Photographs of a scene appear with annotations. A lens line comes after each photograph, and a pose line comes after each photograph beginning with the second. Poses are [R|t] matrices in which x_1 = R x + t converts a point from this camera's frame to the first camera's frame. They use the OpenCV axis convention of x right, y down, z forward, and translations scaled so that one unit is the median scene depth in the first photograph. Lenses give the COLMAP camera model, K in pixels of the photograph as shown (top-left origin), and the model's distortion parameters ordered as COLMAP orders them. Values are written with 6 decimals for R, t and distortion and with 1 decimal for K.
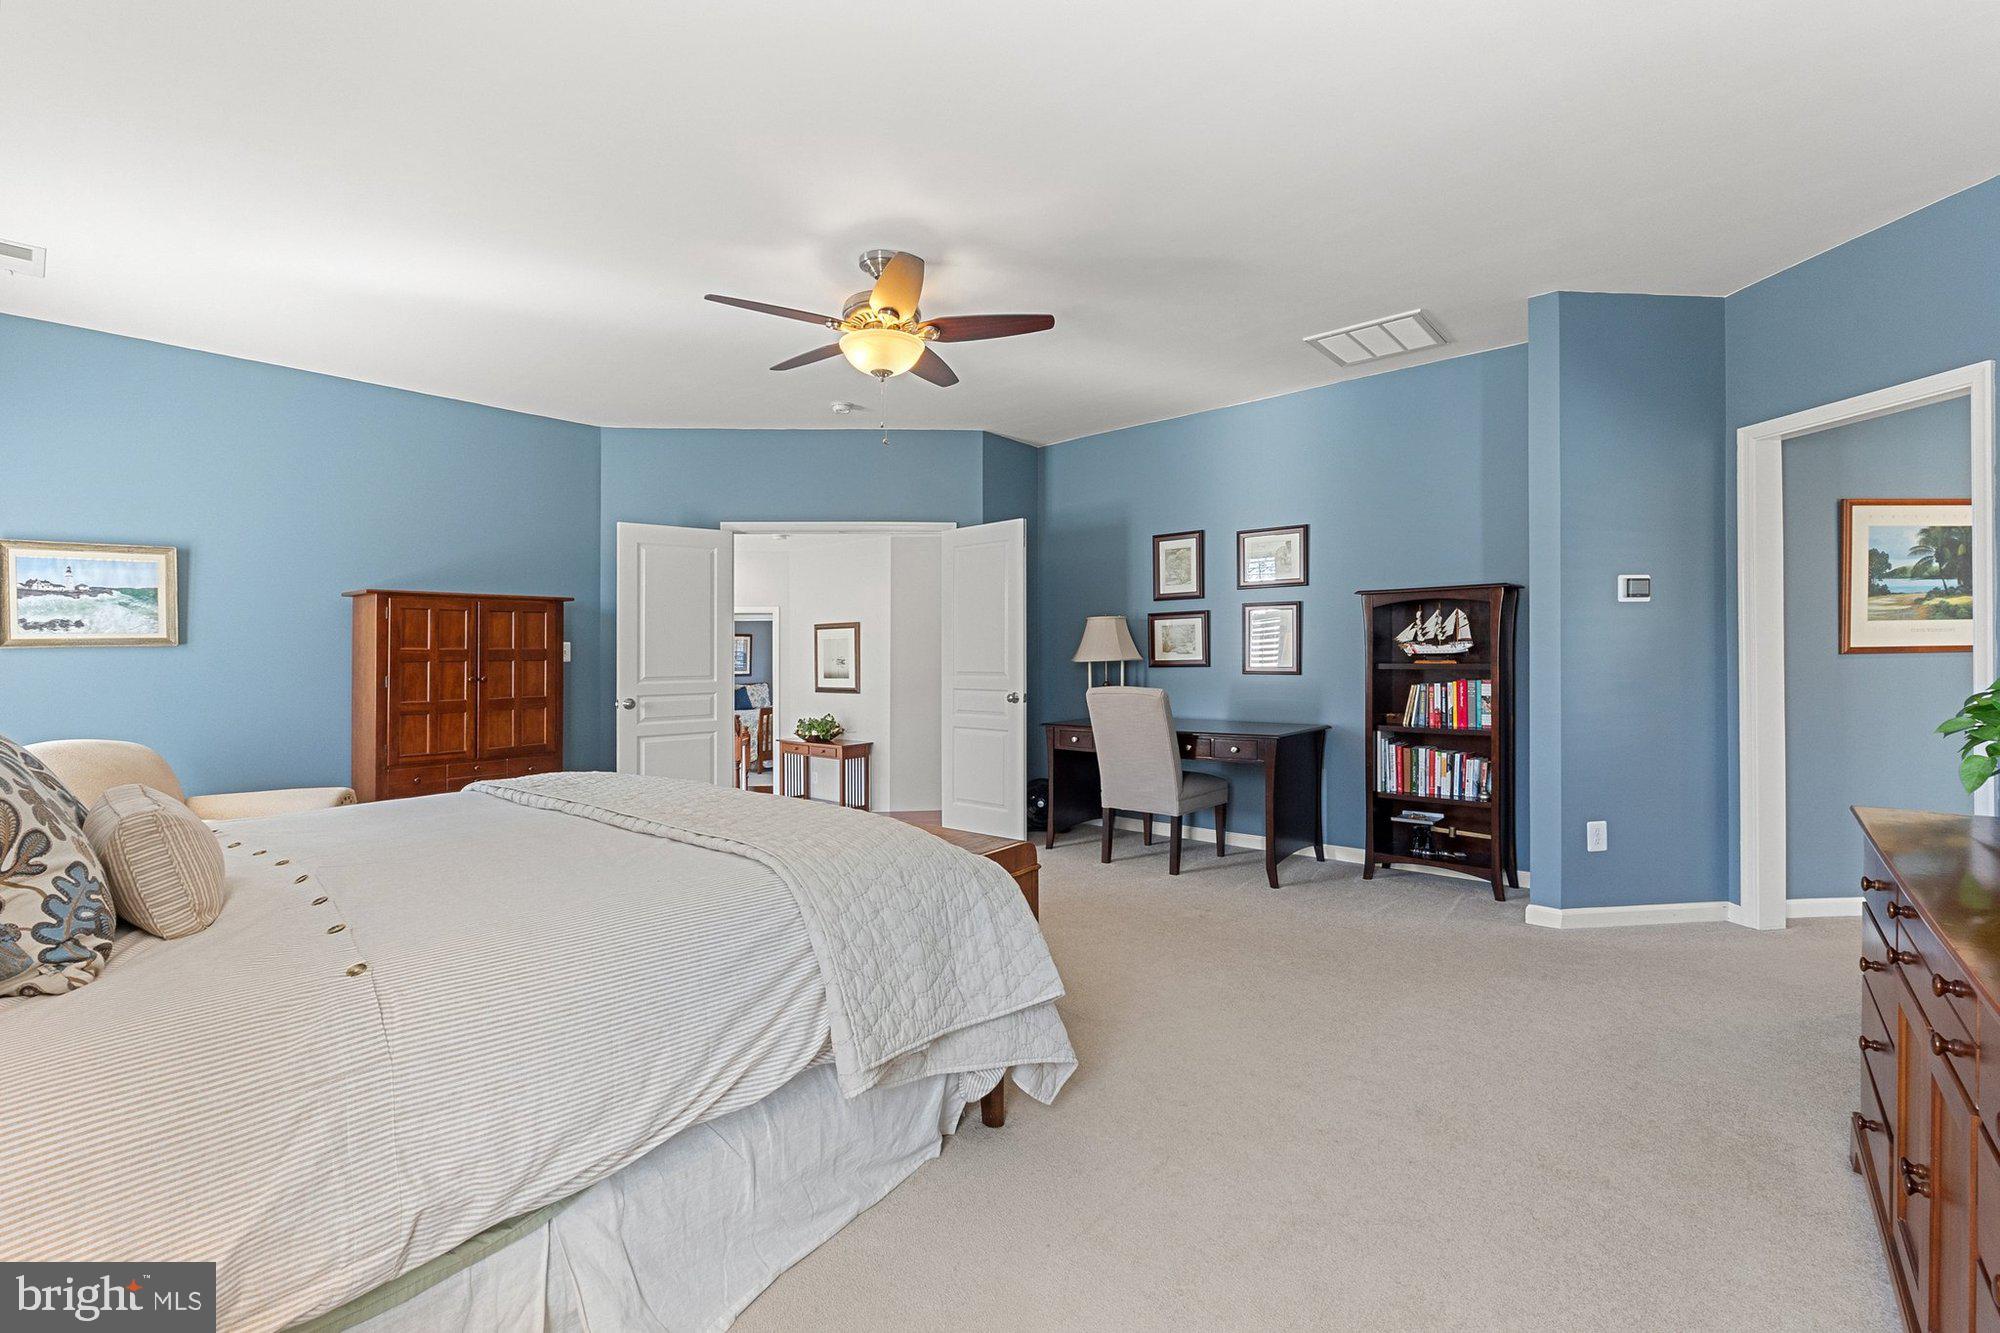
lens RADIAL K [[819.9, 0, 1008.6], [0, 819.9, 652.9], [0, 0, 1]] dist [-0.000717, -0.000030]
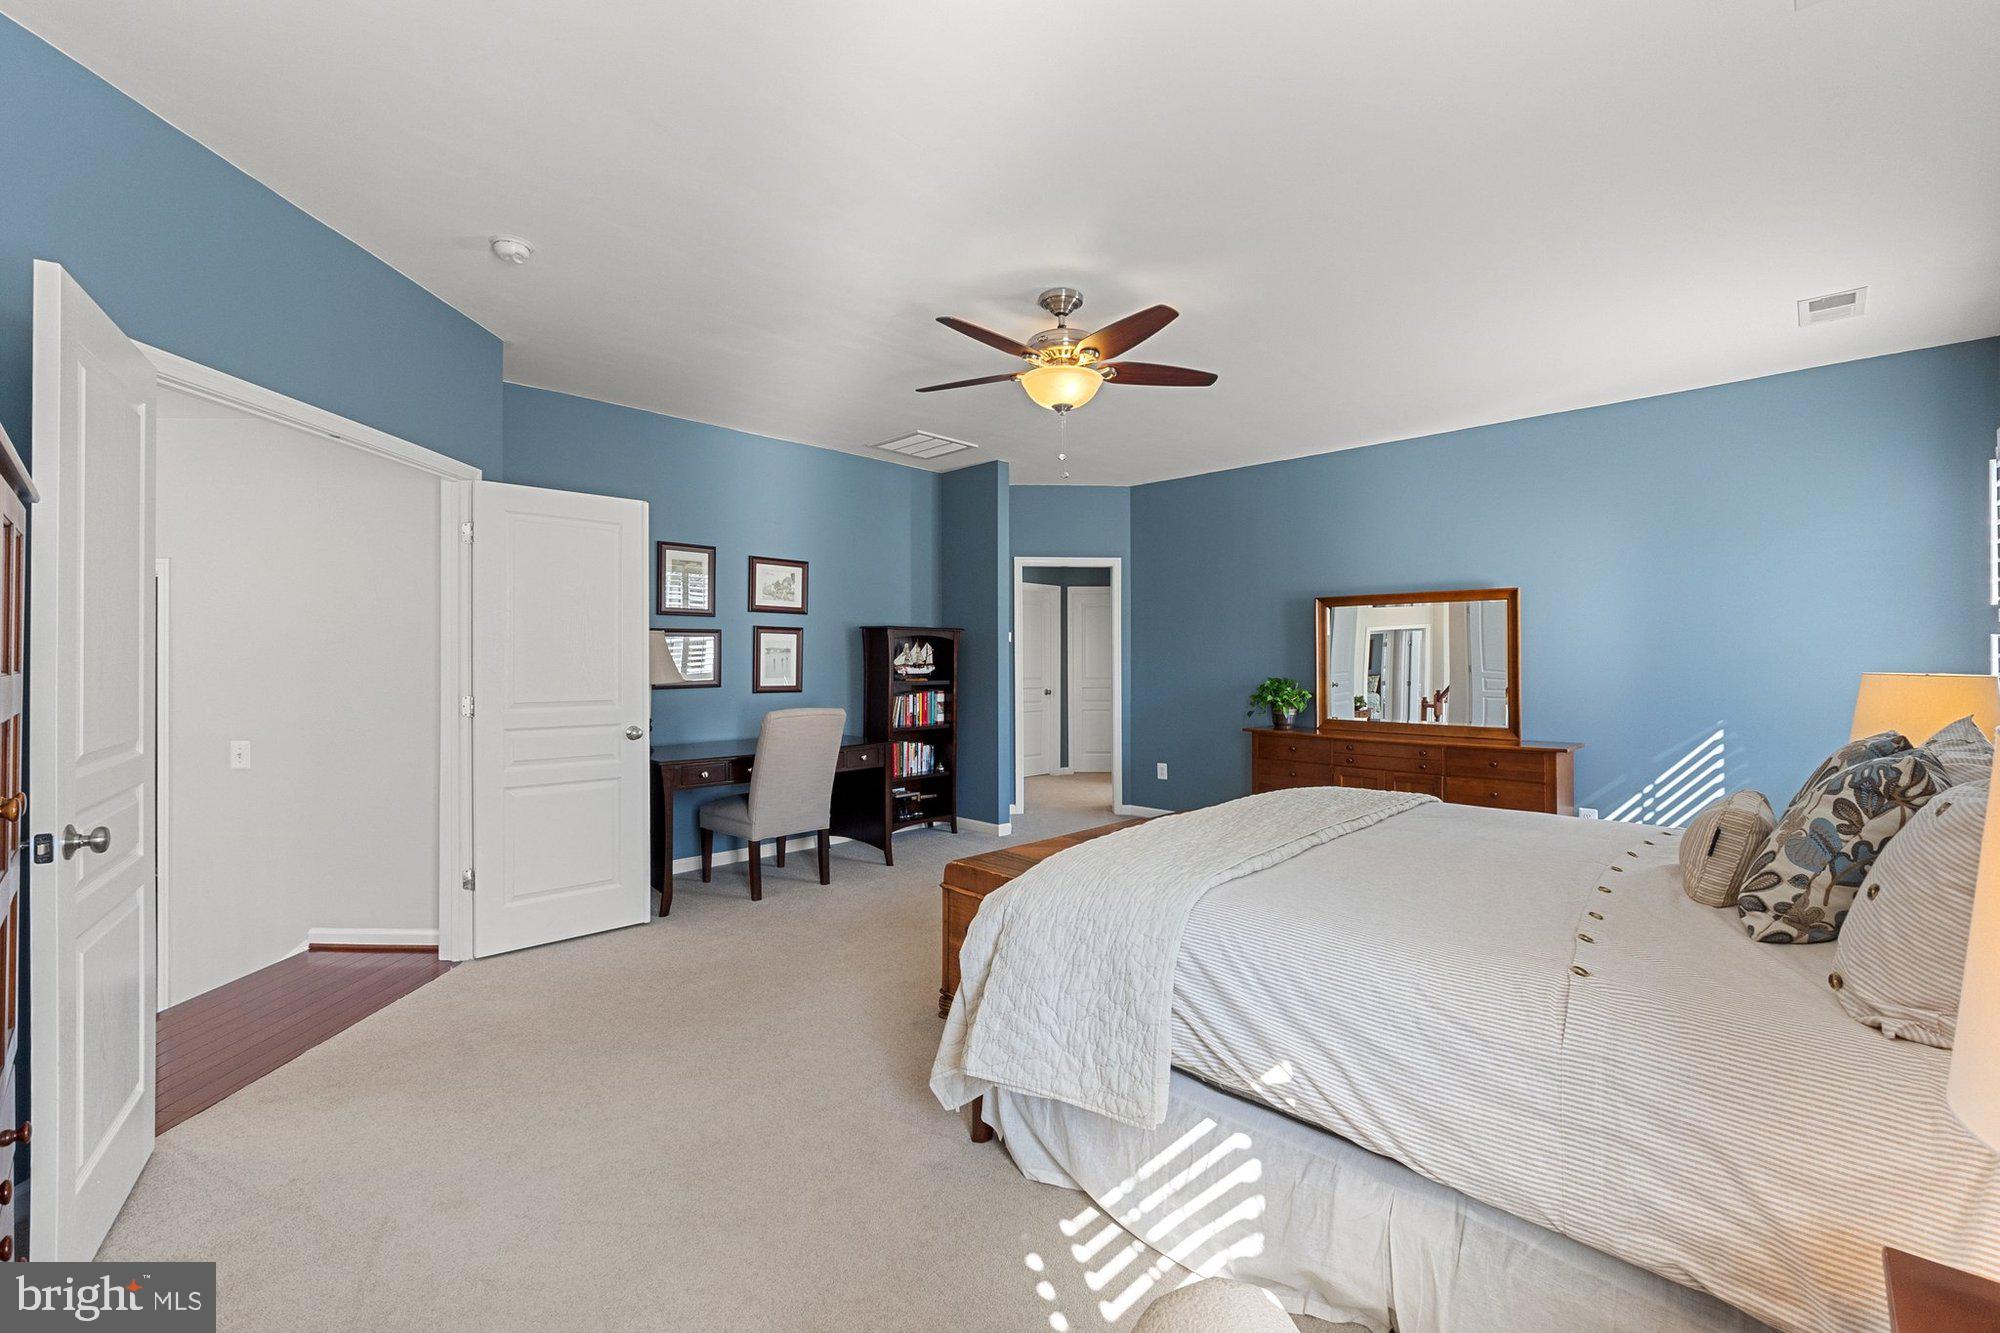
lens RADIAL K [[857.2, 0, 1000.0], [0, 857.2, 666.5], [0, 0, 1]] dist [-0.000219, -0.000039]
pose [[0.076458, 0.005358, 0.997058, -0.937534], [-0.004288, 0.999978, -0.005044, -0.004834], [-0.997064, -0.003890, 0.076479, 0.729668]]
